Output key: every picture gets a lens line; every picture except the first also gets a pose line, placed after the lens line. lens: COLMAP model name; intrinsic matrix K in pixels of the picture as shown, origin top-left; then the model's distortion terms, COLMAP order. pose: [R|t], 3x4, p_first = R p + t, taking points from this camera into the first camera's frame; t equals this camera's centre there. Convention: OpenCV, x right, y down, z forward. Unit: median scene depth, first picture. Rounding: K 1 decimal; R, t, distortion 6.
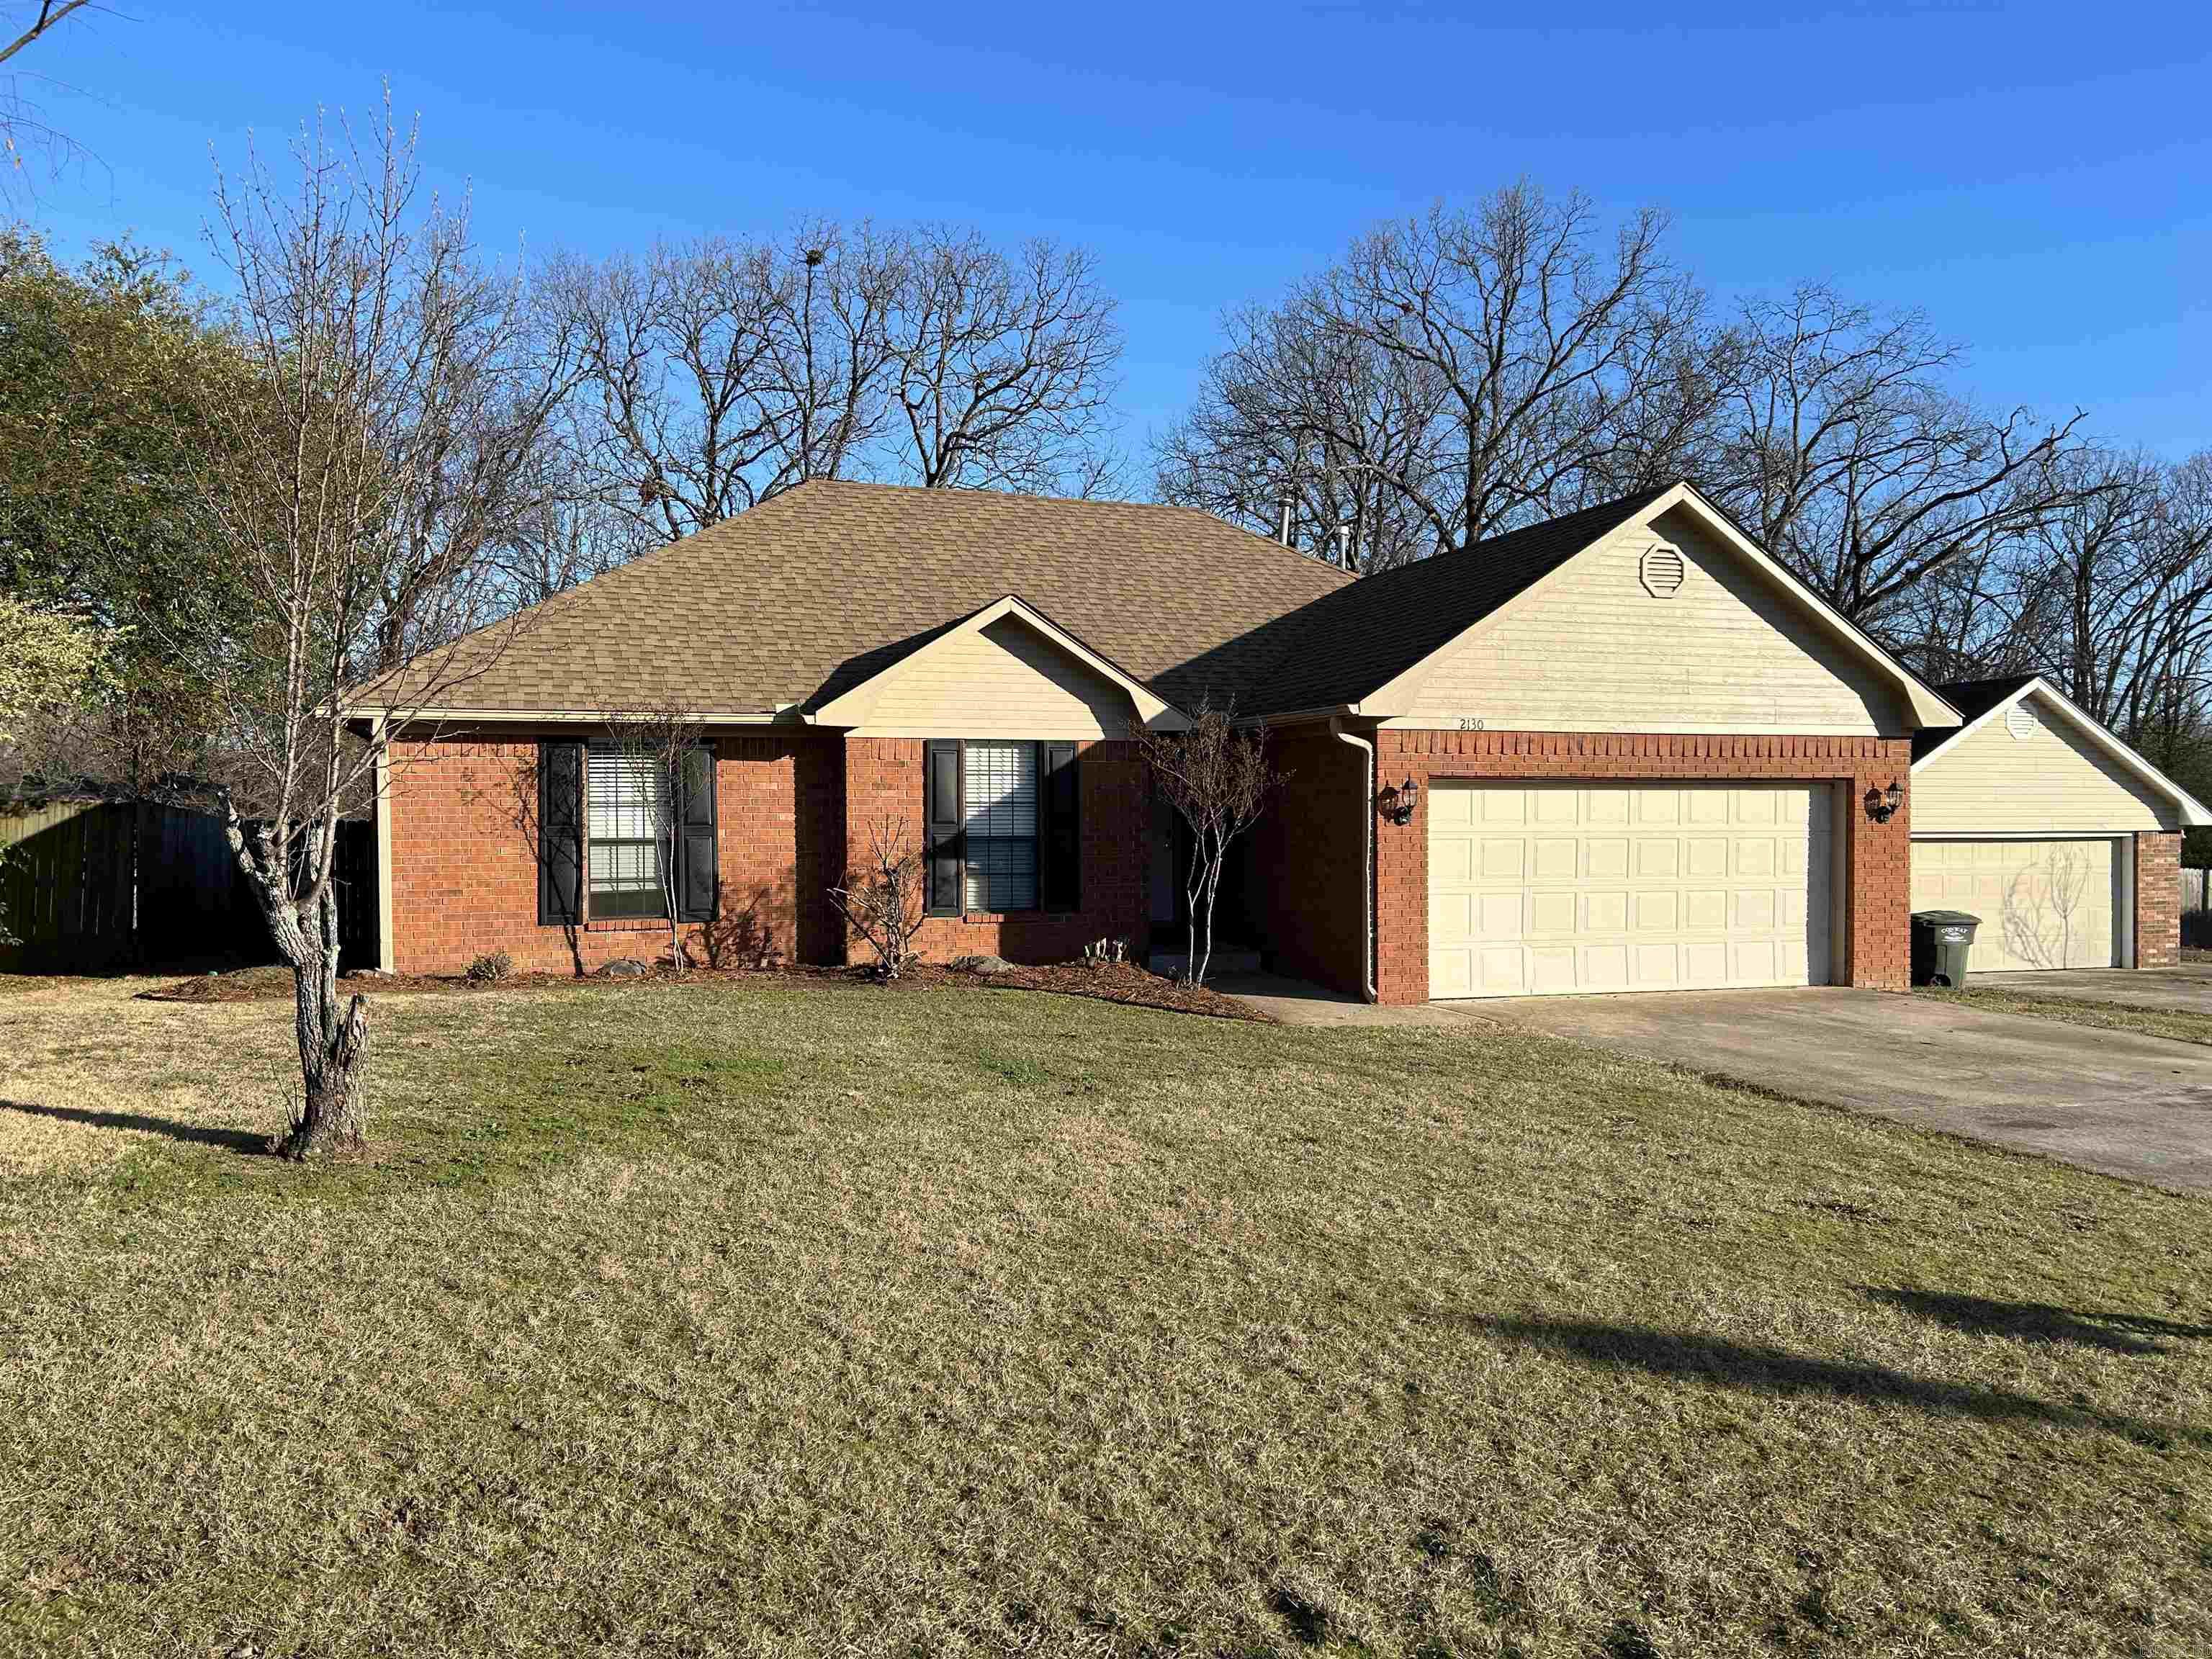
lens RADIAL K [[1683.5, 0, 1106.0], [0, 1683.5, 829.5], [0, 0, 1]] dist [0.204603, -0.545349]
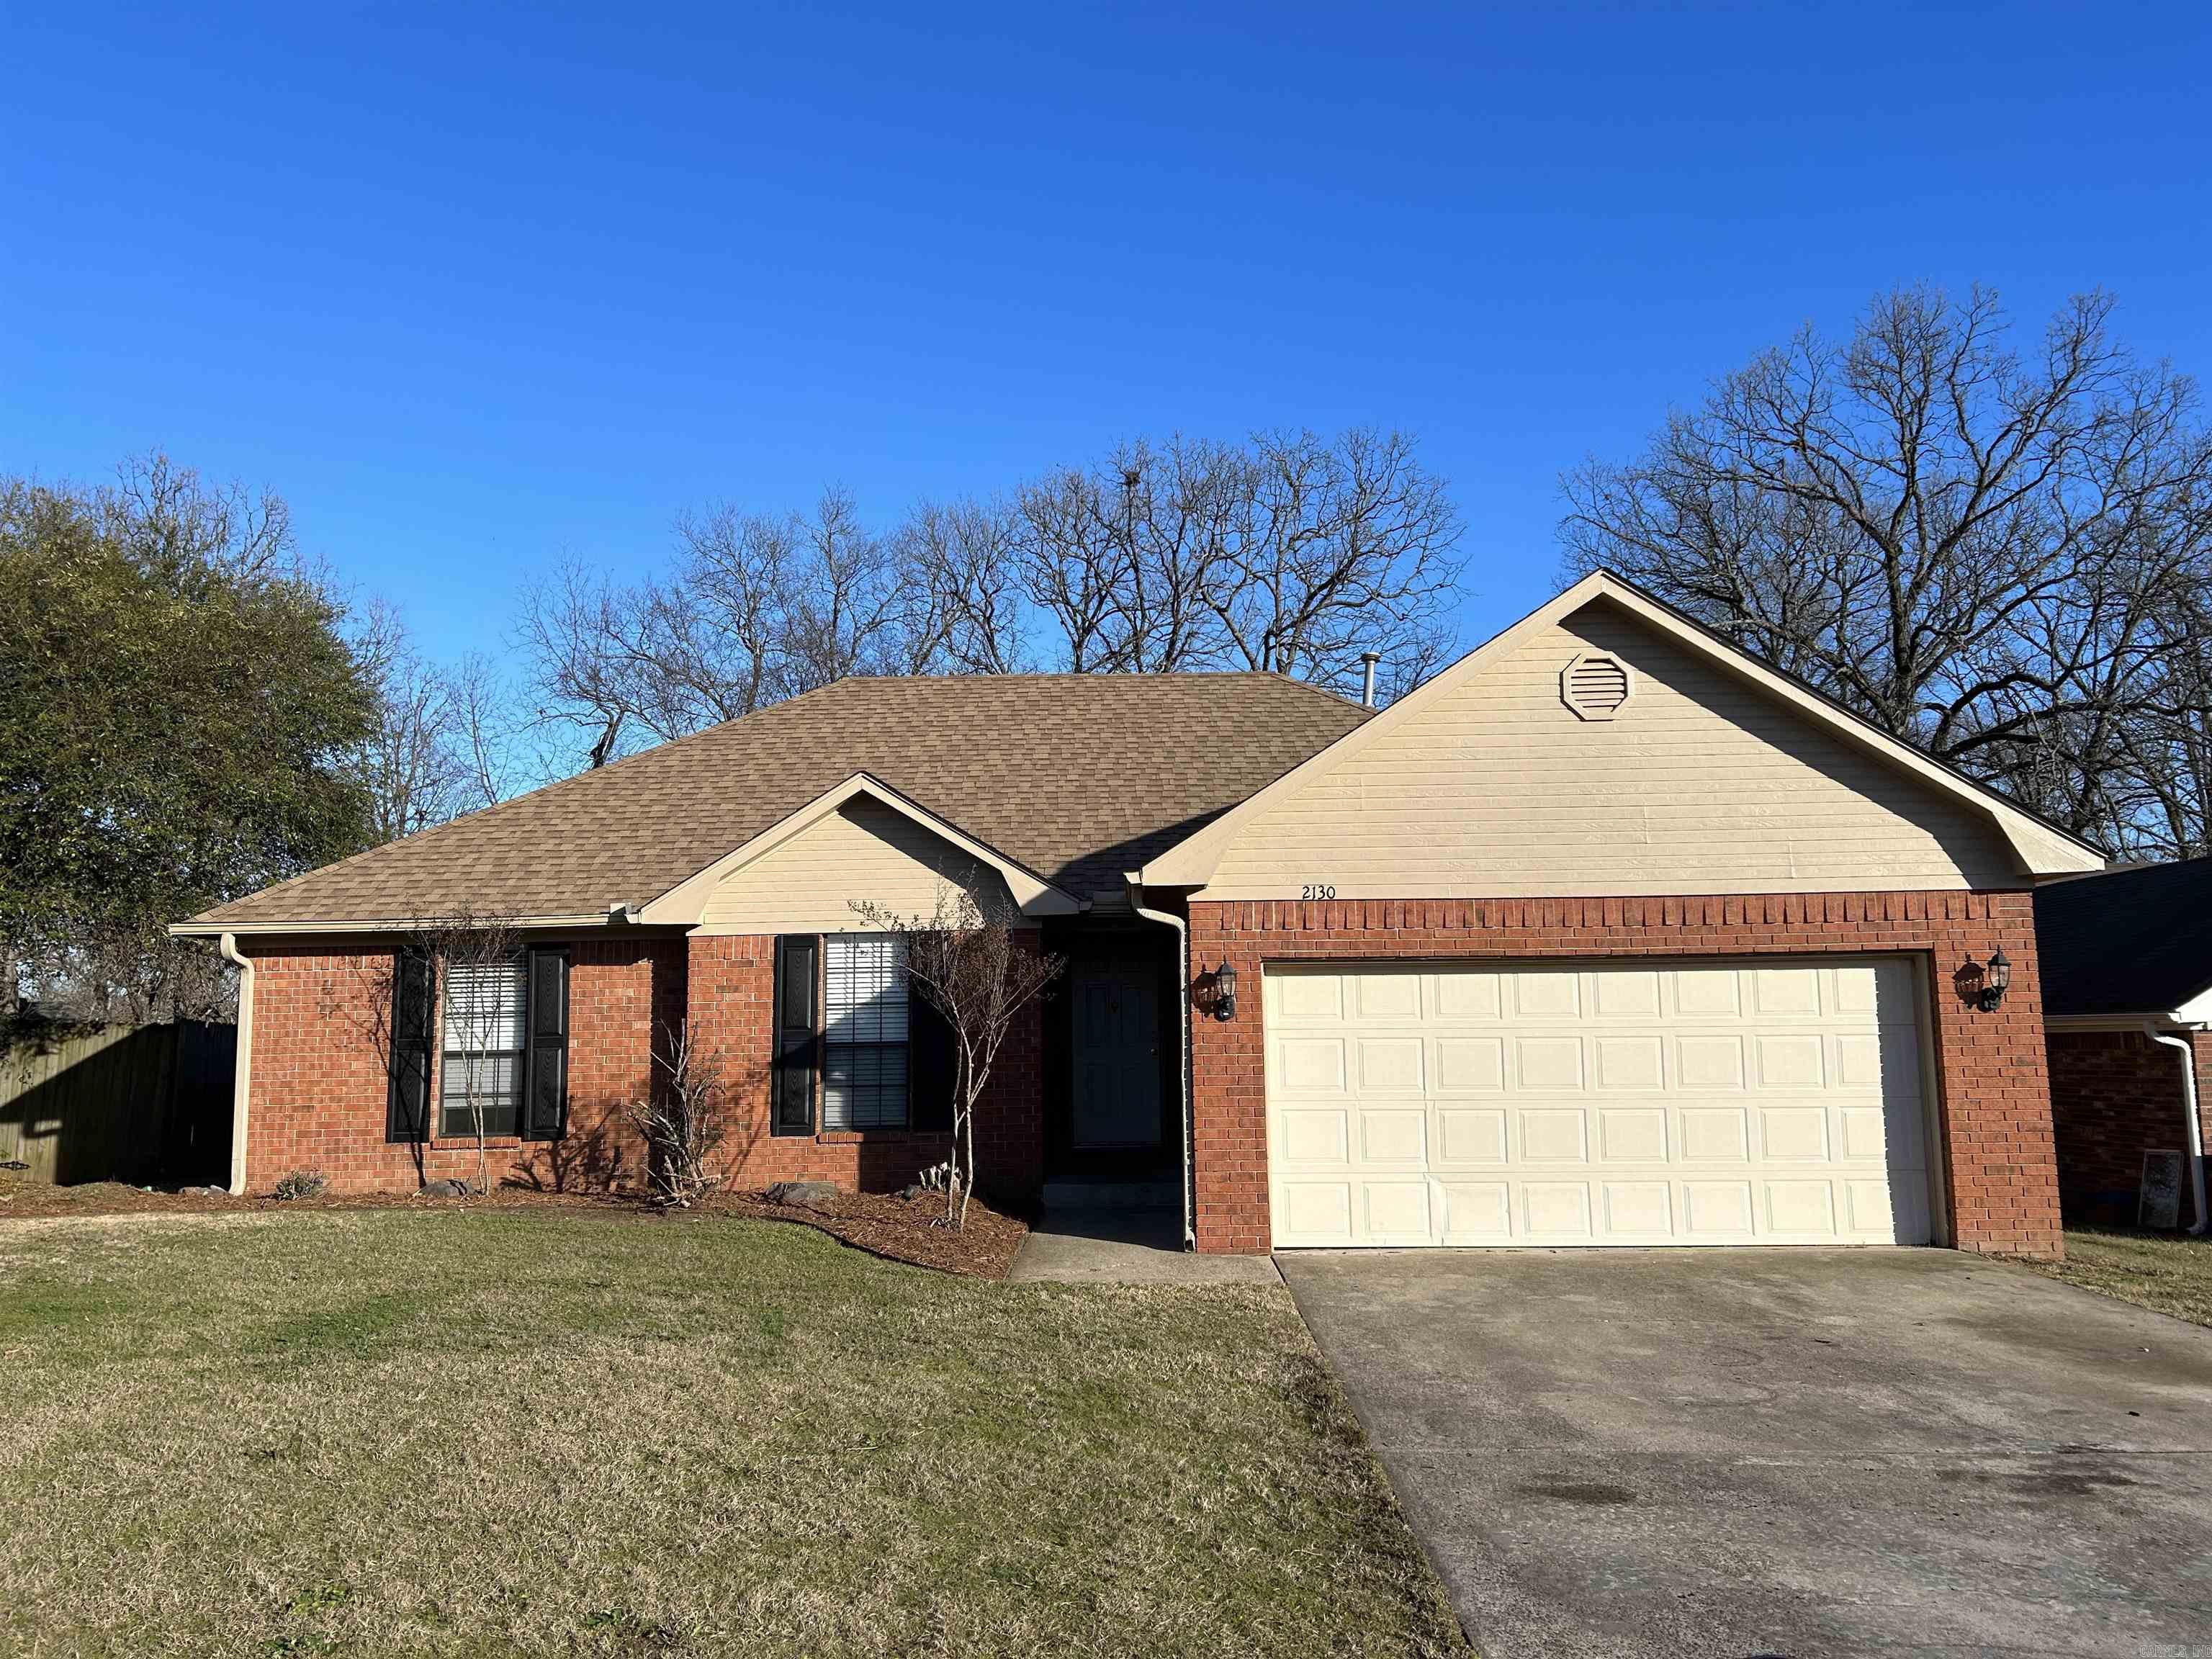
lens RADIAL K [[1677.4, 0, 1117.9], [0, 1677.4, 826.2], [0, 0, 1]] dist [0.107900, -0.180630]
pose [[0.933868, -0.057007, -0.353044, 0.392070], [0.010232, 0.991068, -0.132965, 0.010614], [0.357471, 0.120559, 0.926110, 0.226969]]
